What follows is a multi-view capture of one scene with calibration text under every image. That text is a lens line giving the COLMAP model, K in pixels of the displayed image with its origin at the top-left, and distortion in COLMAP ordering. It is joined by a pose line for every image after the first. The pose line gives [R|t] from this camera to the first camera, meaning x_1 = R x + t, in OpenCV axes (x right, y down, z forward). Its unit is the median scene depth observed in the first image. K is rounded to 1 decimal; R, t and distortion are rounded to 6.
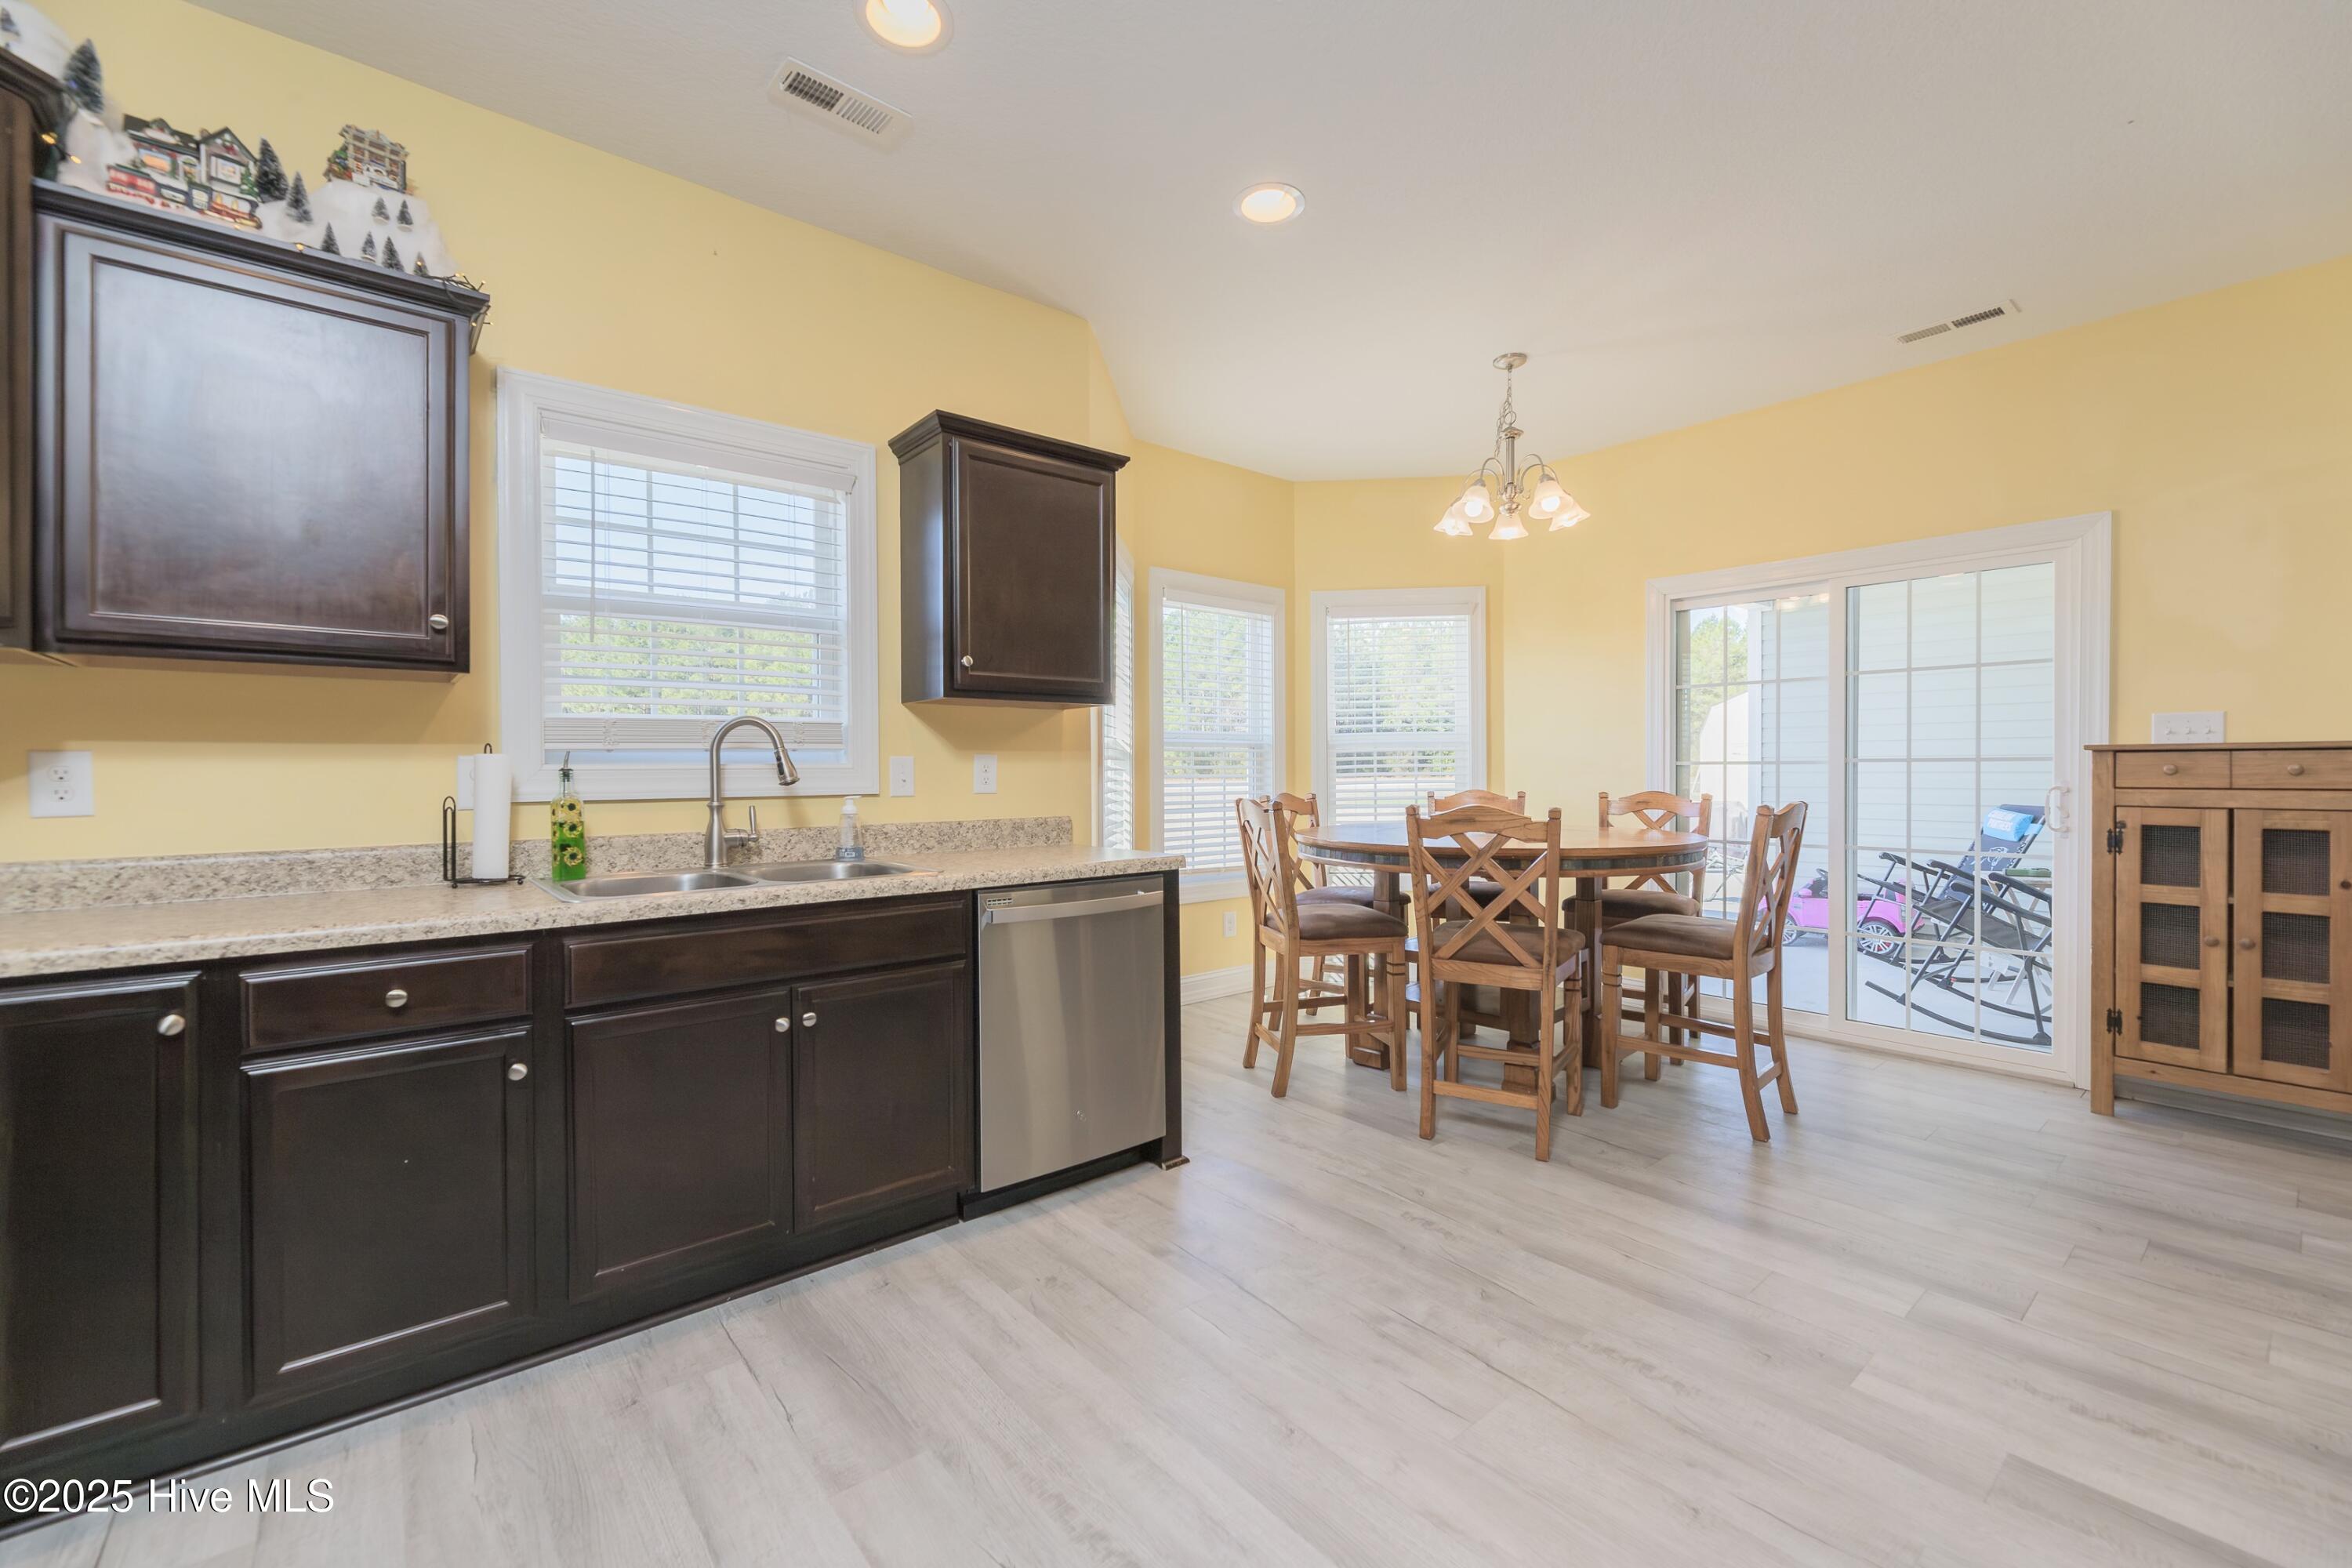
lens RADIAL K [[980.8, 0, 1172.2], [0, 980.8, 775.4], [0, 0, 1]] dist [-0.000758, -0.000117]
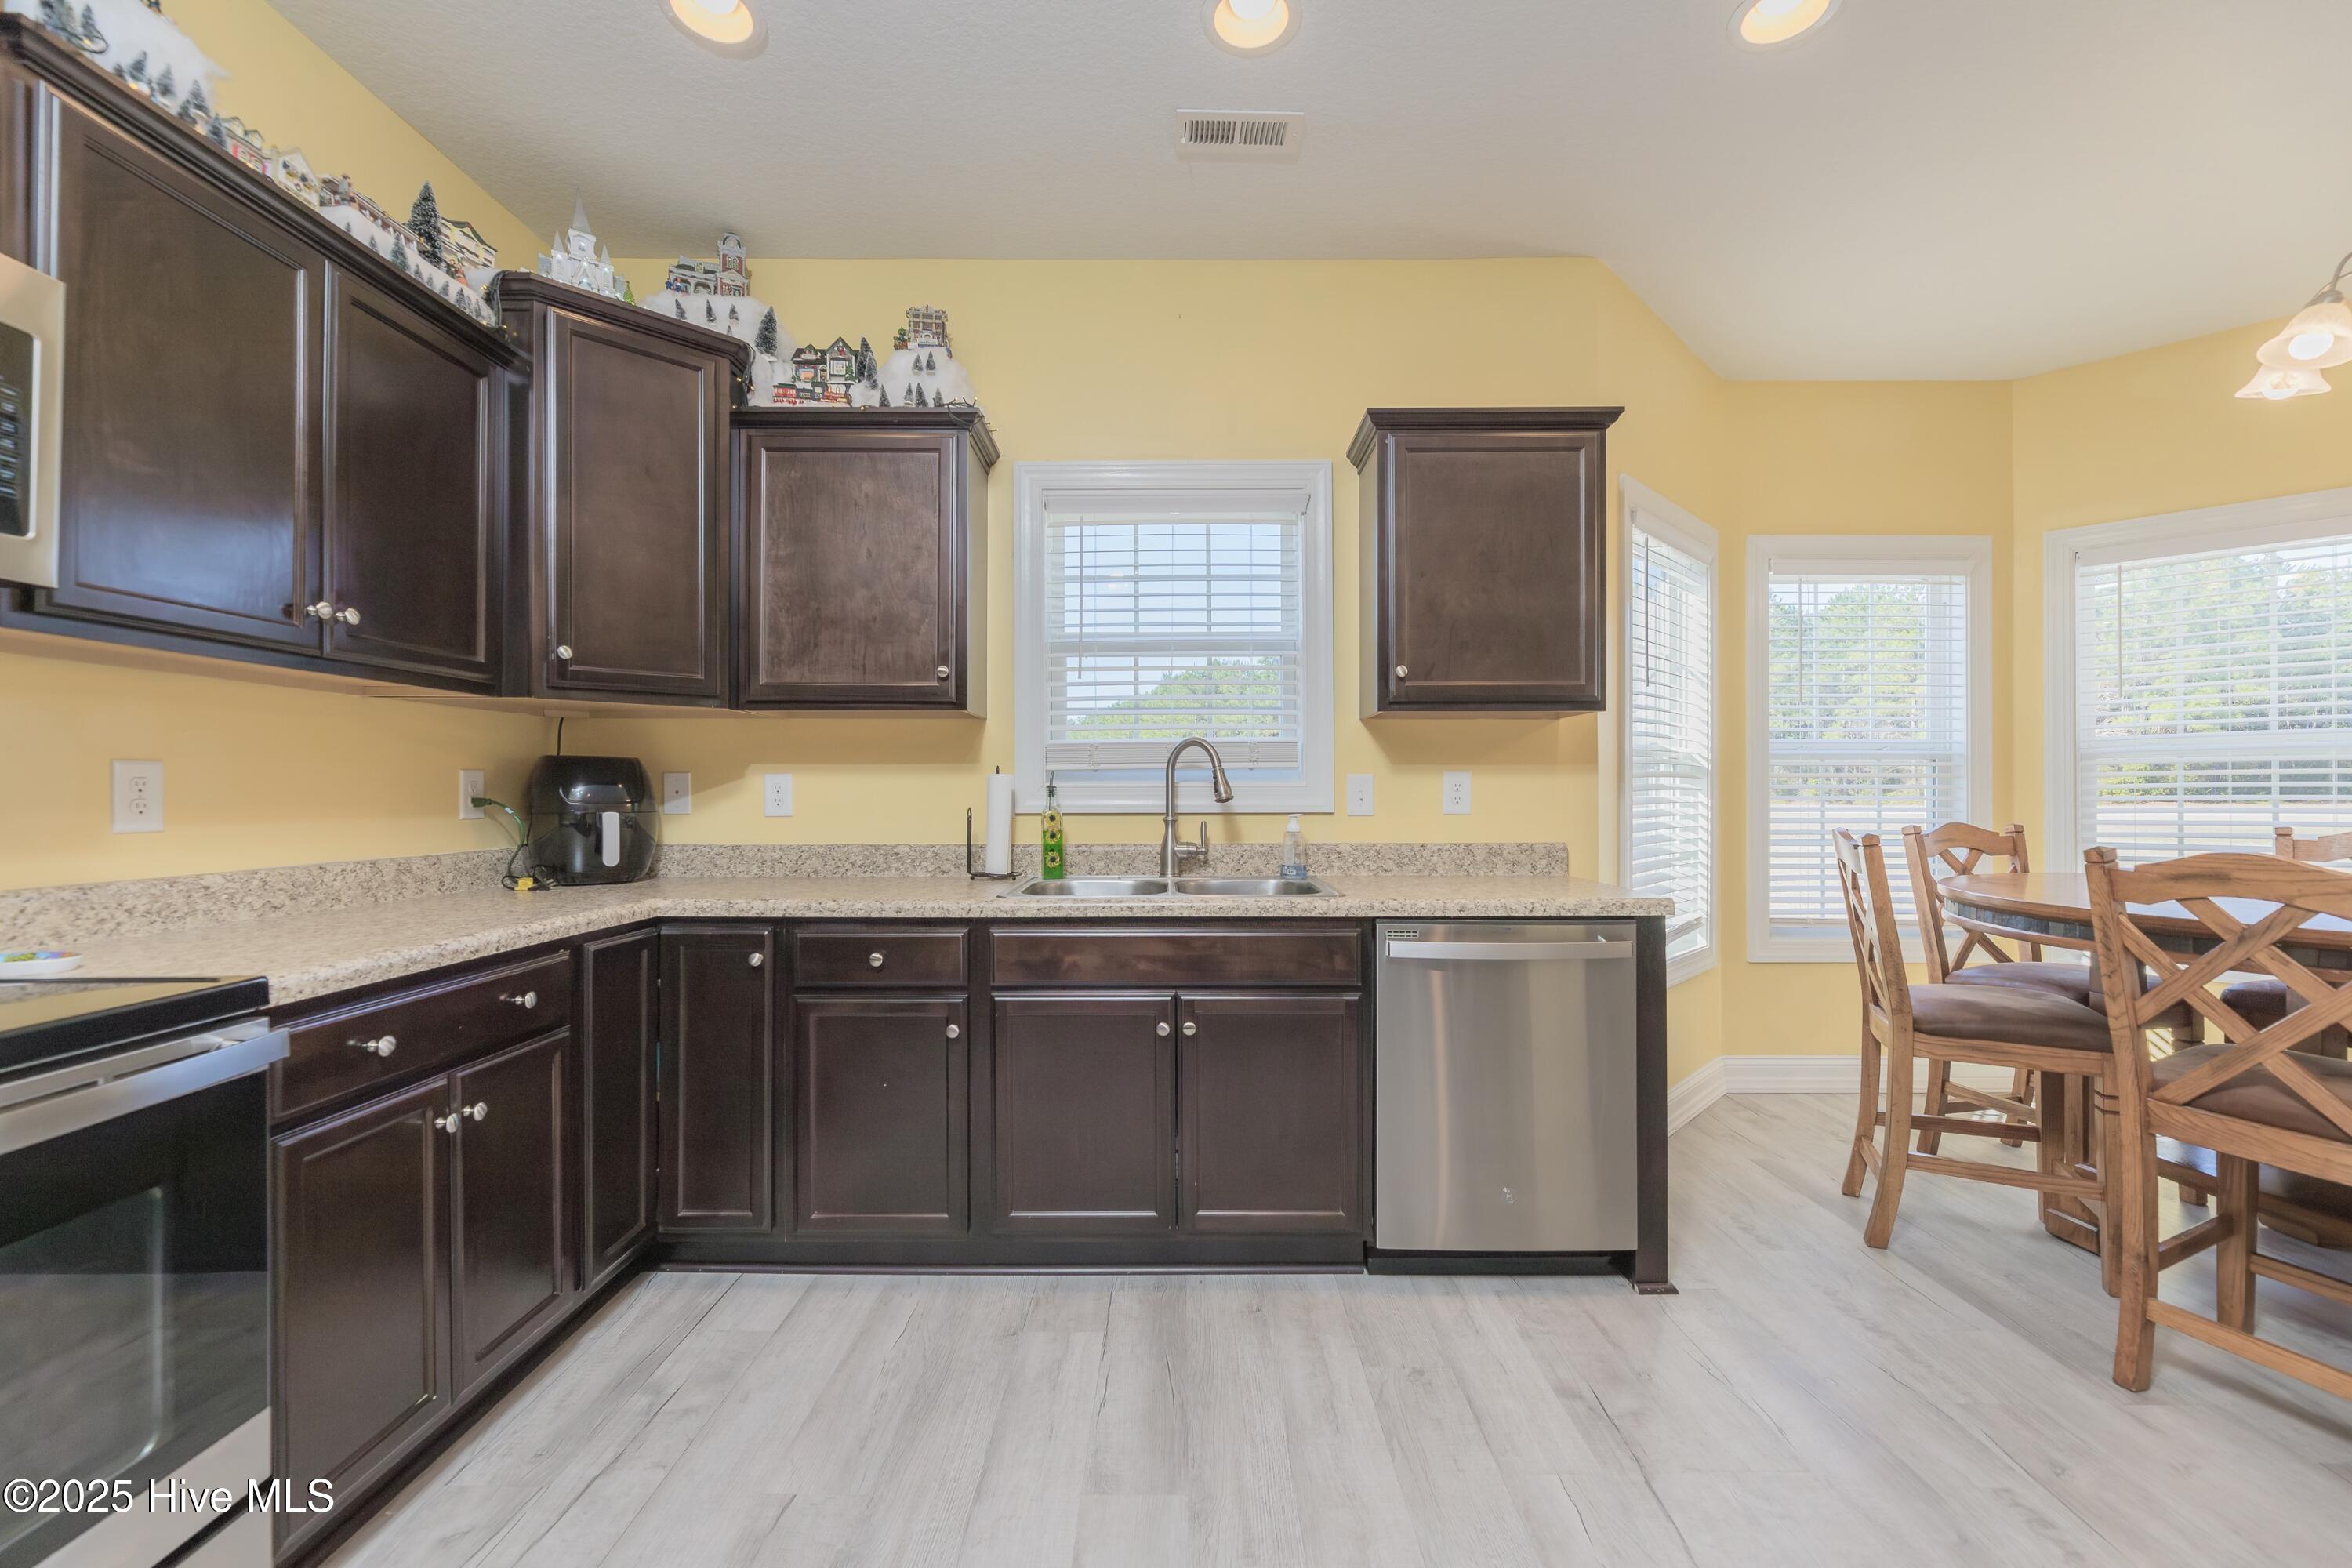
lens RADIAL K [[966.1, 0, 1163.9], [0, 966.1, 789.7], [0, 0, 1]] dist [-0.001312, 0.000185]
pose [[0.762900, 0.004270, -0.646502, 0.204710], [-0.007202, 0.999972, -0.001895, -0.000887], [0.646476, 0.006102, 0.762910, 0.154399]]
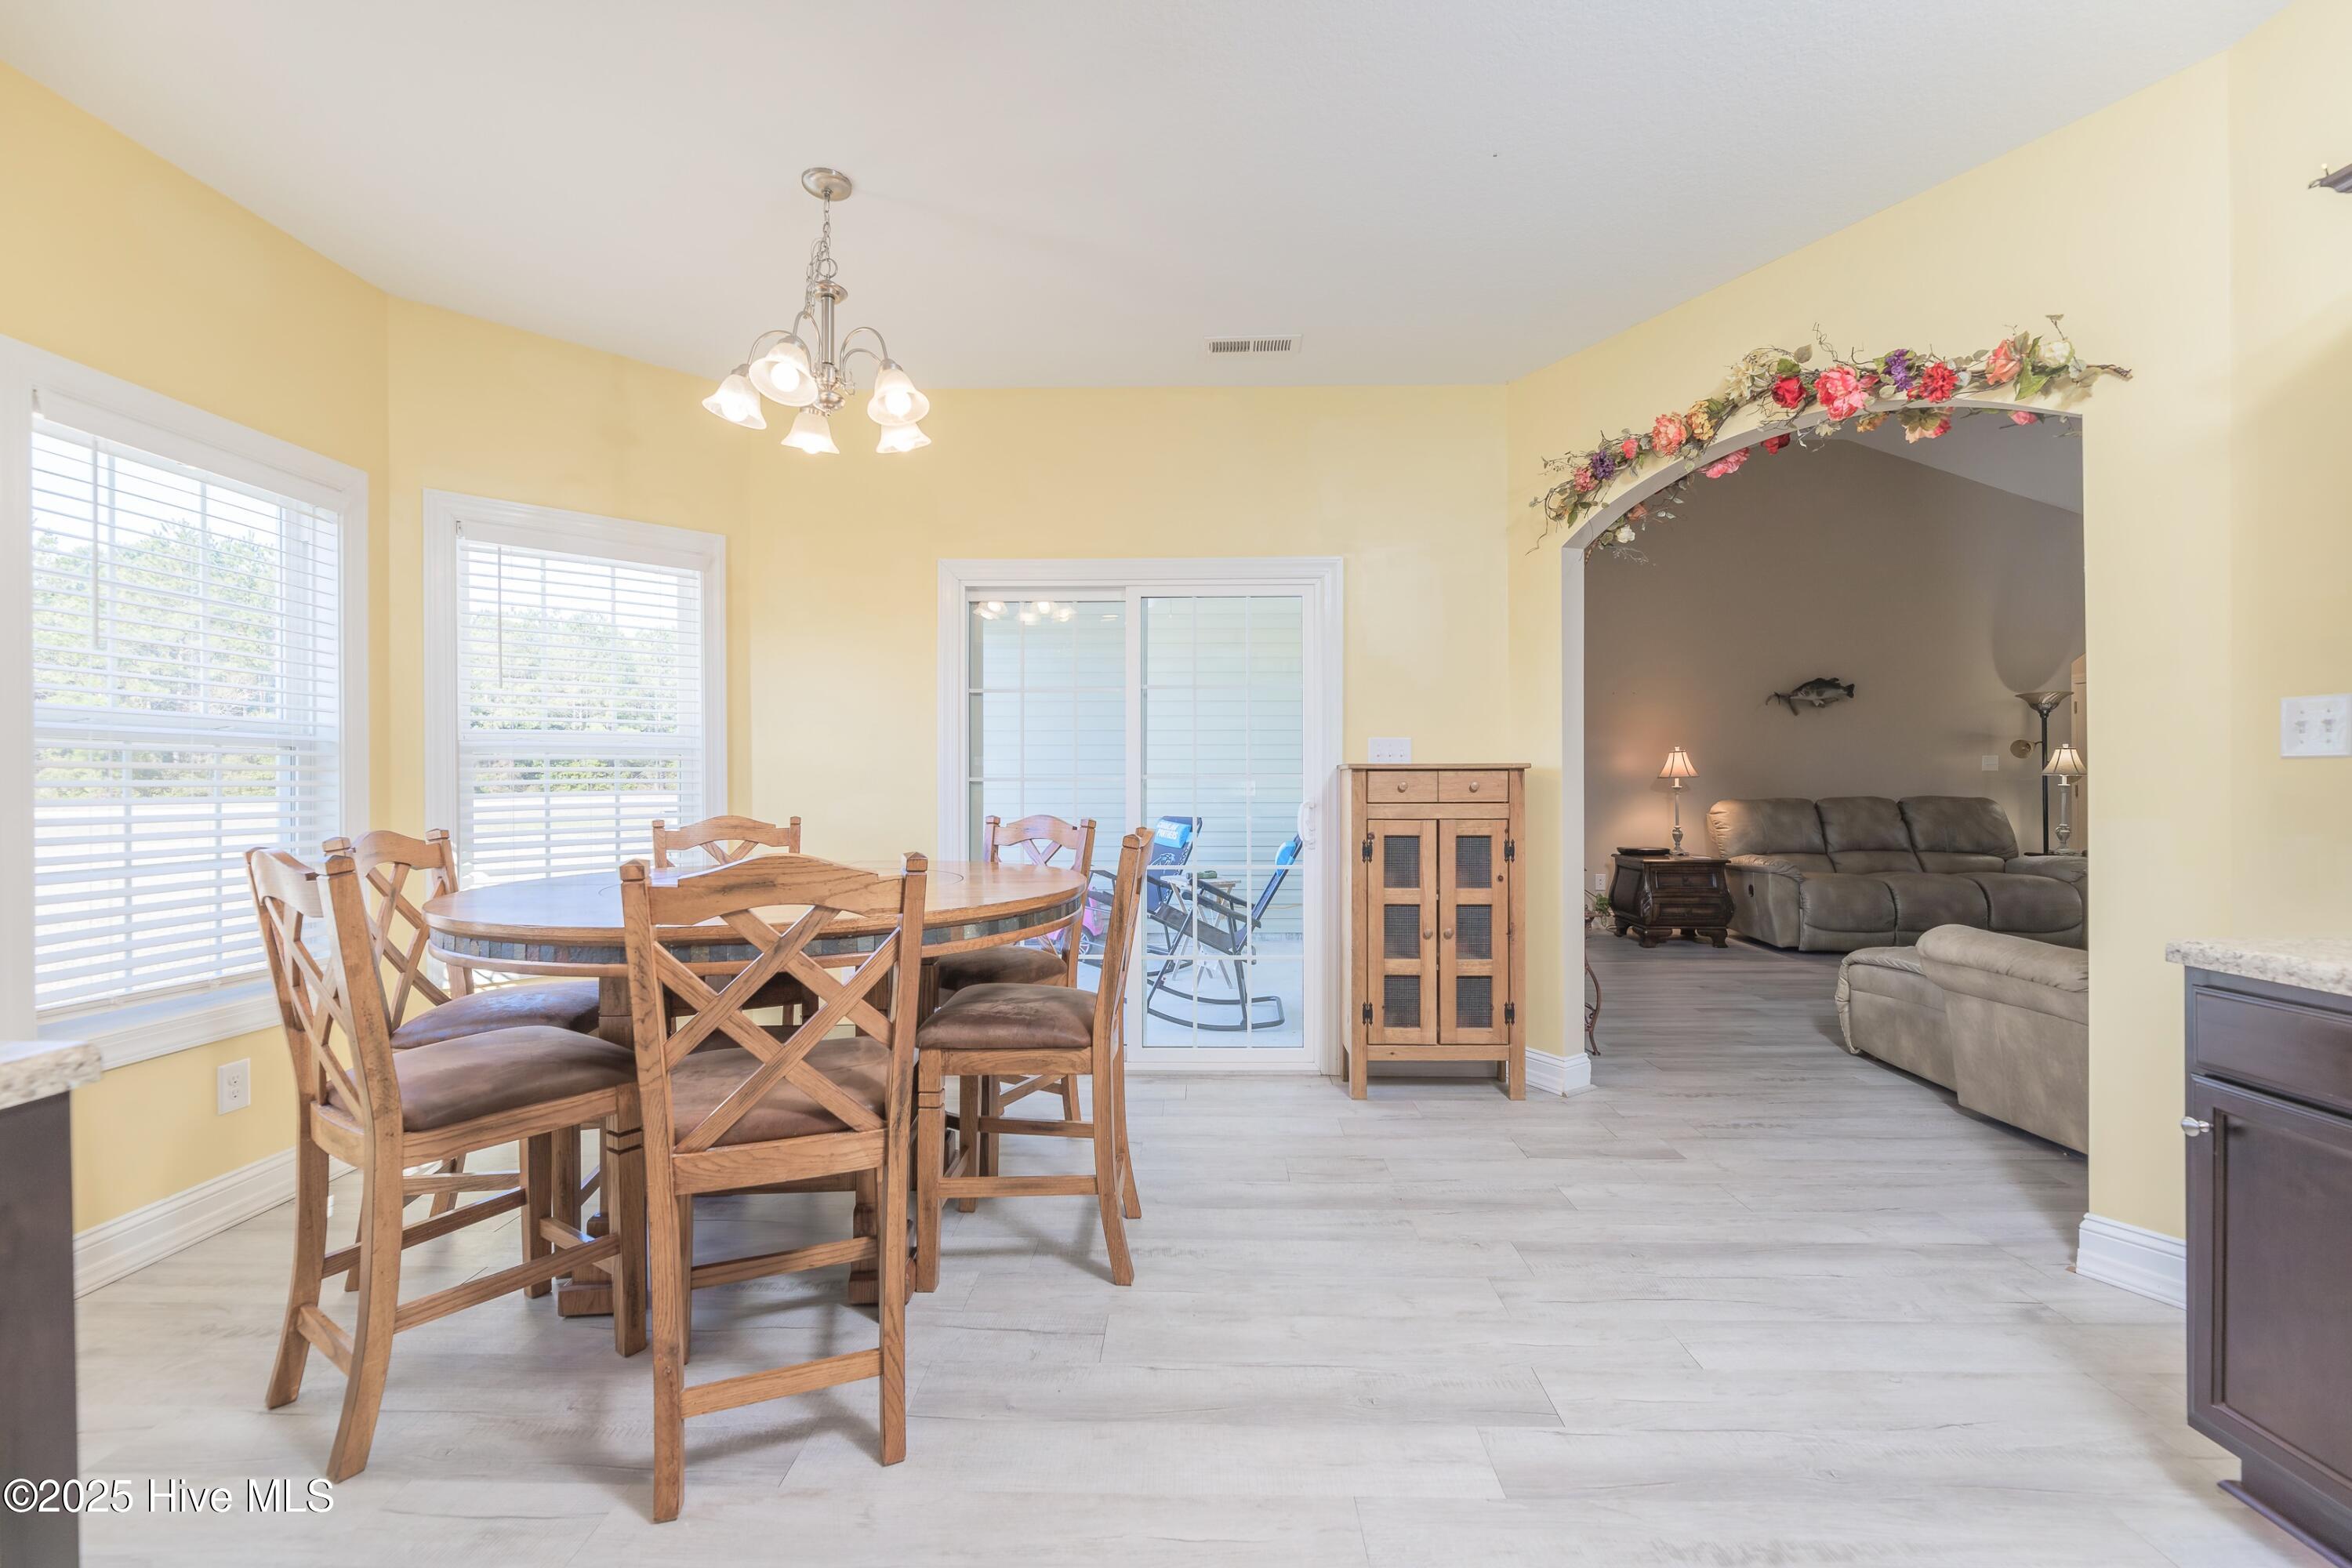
lens RADIAL K [[951.3, 0, 1183.8], [0, 951.3, 783.0], [0, 0, 1]] dist [-0.001998, -0.000135]
pose [[0.654124, 0.002429, 0.756384, 0.013977], [0.005373, 0.999955, -0.007858, -0.002722], [-0.756368, 0.009205, 0.654081, 0.517321]]
